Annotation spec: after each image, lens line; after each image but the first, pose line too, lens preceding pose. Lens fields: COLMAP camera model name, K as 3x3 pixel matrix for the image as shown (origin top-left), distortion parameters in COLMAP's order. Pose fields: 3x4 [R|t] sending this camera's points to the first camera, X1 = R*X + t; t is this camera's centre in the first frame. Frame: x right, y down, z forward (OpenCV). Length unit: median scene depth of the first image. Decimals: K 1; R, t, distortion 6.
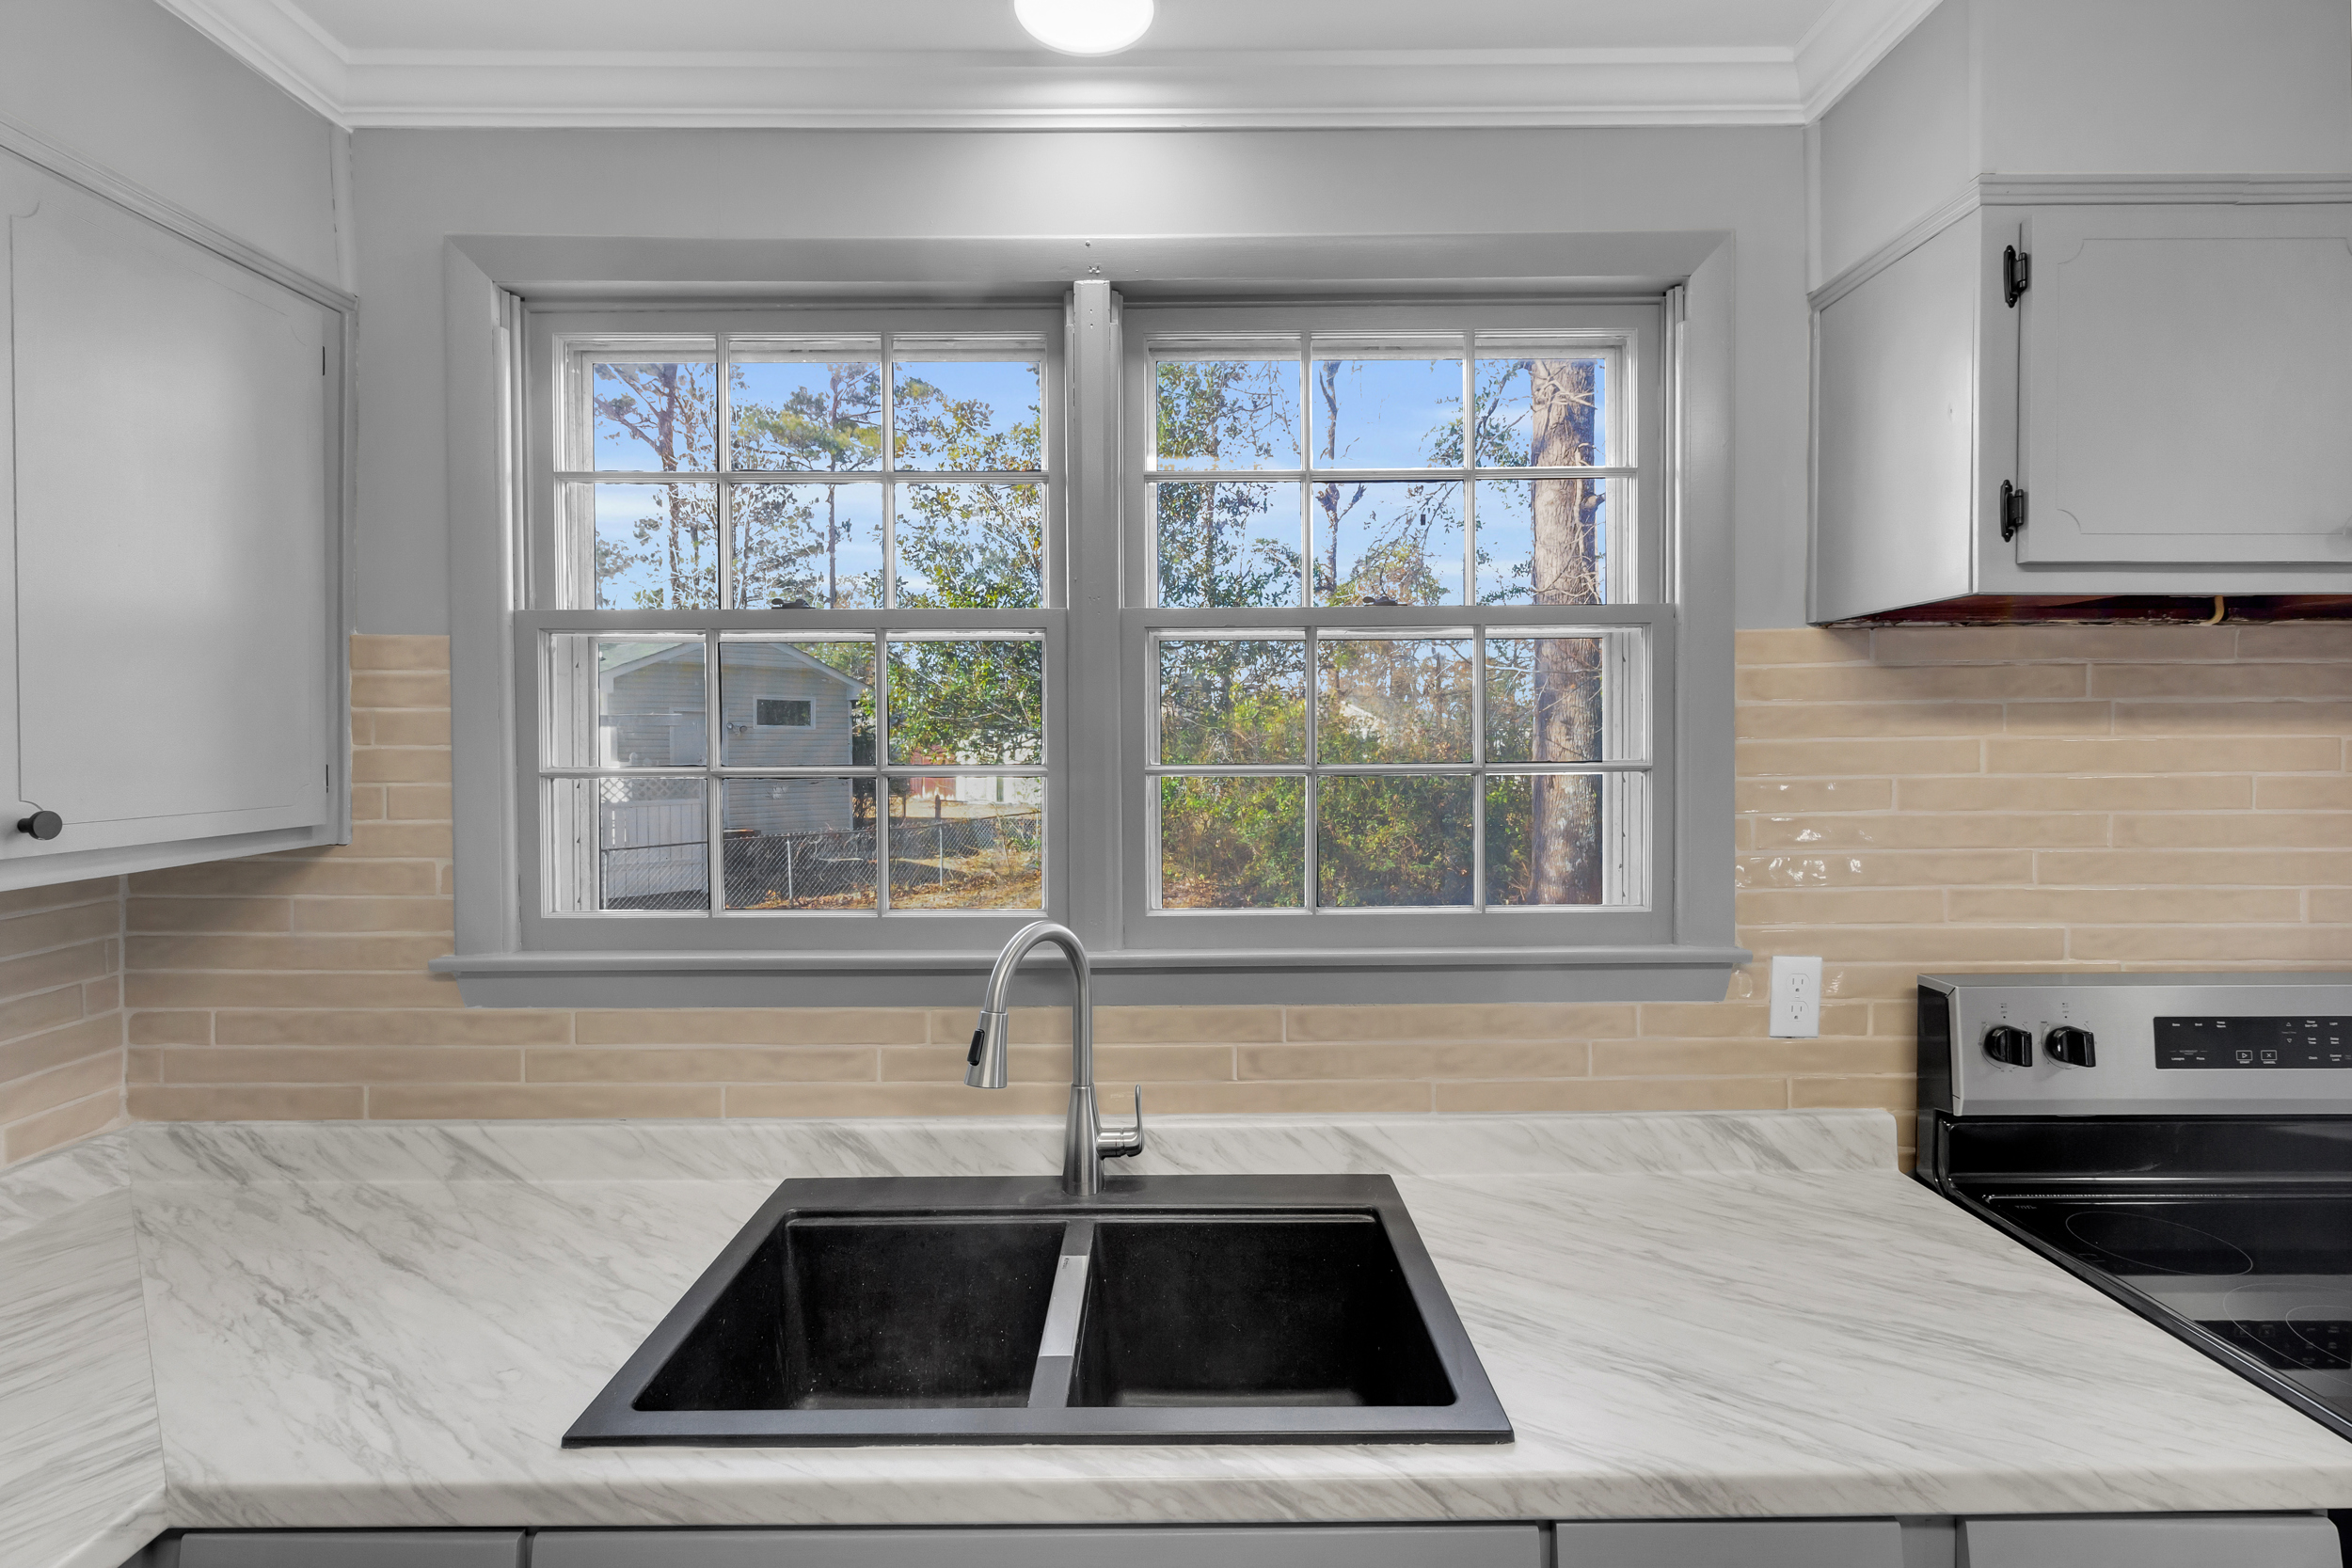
lens RADIAL K [[1094.9, 0, 1177.5], [0, 1094.9, 755.2], [0, 0, 1]] dist [0.003128, -0.000027]
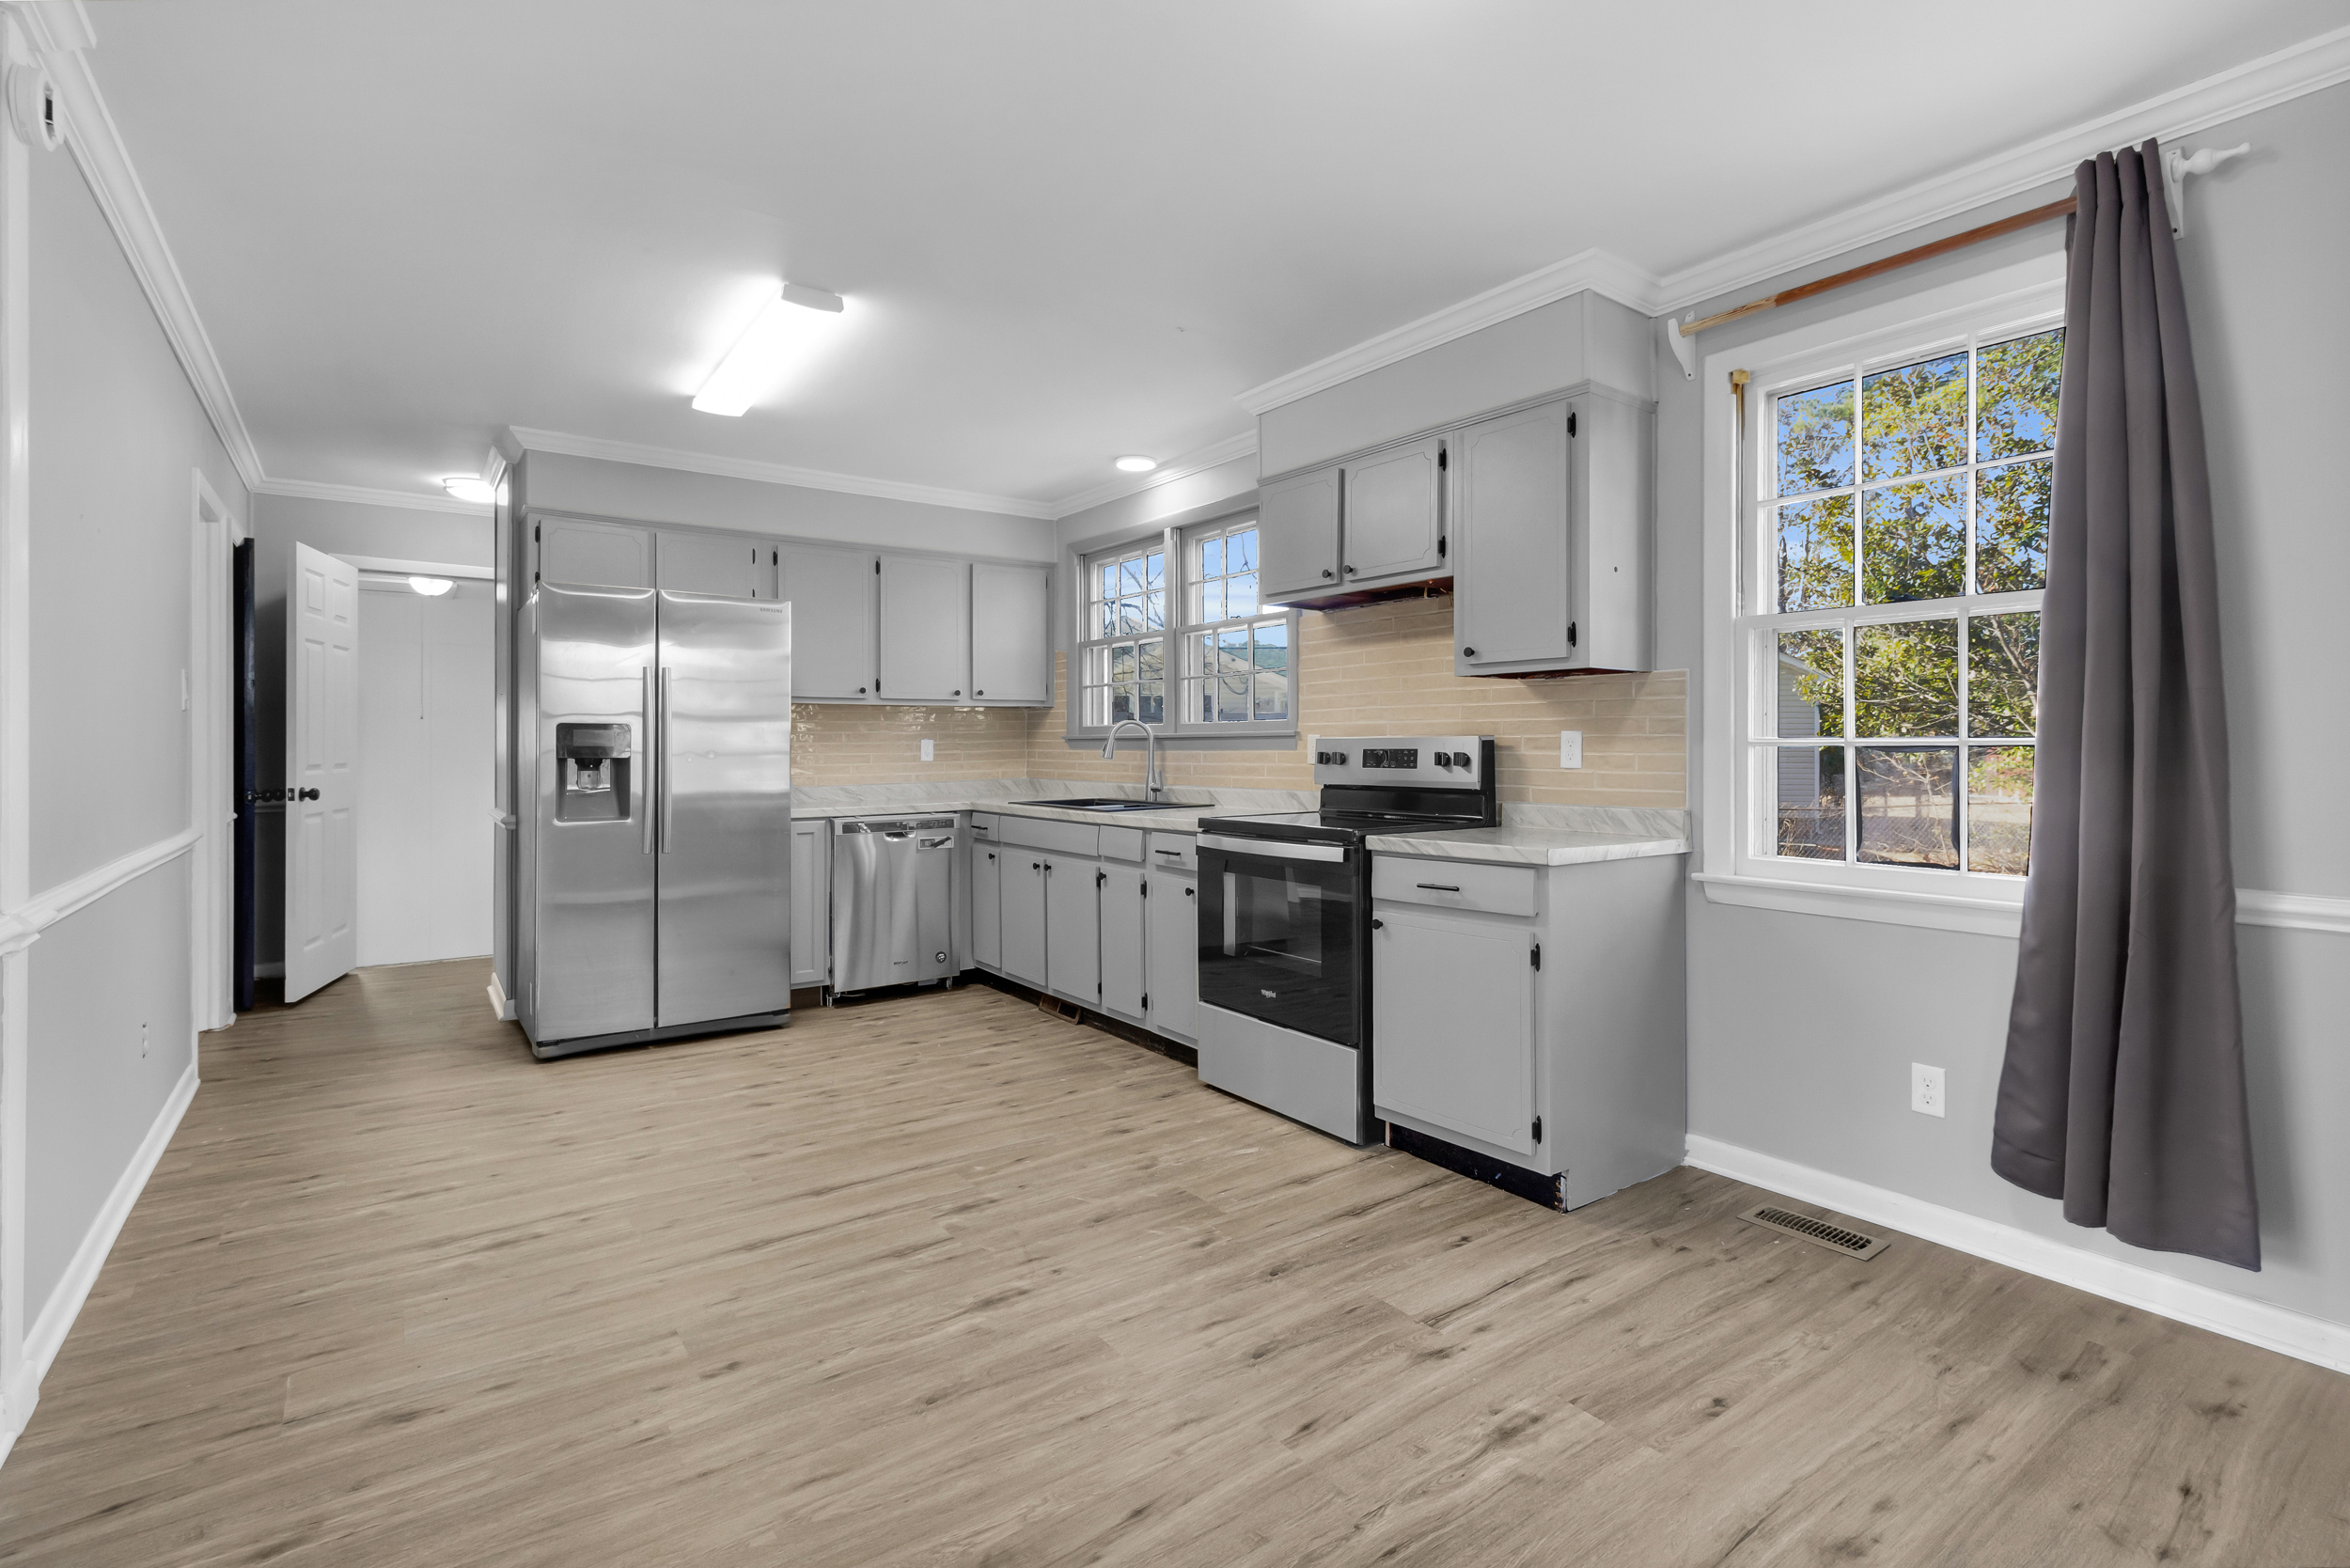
lens RADIAL K [[1102.1, 0, 1180.1], [0, 1102.1, 747.5], [0, 0, 1]] dist [0.002222, 0.000706]
pose [[0.584983, 0.005085, -0.811030, 2.609479], [-0.013980, 0.999895, -0.003815, 0.232209], [0.810925, 0.013570, 0.584993, -0.881529]]
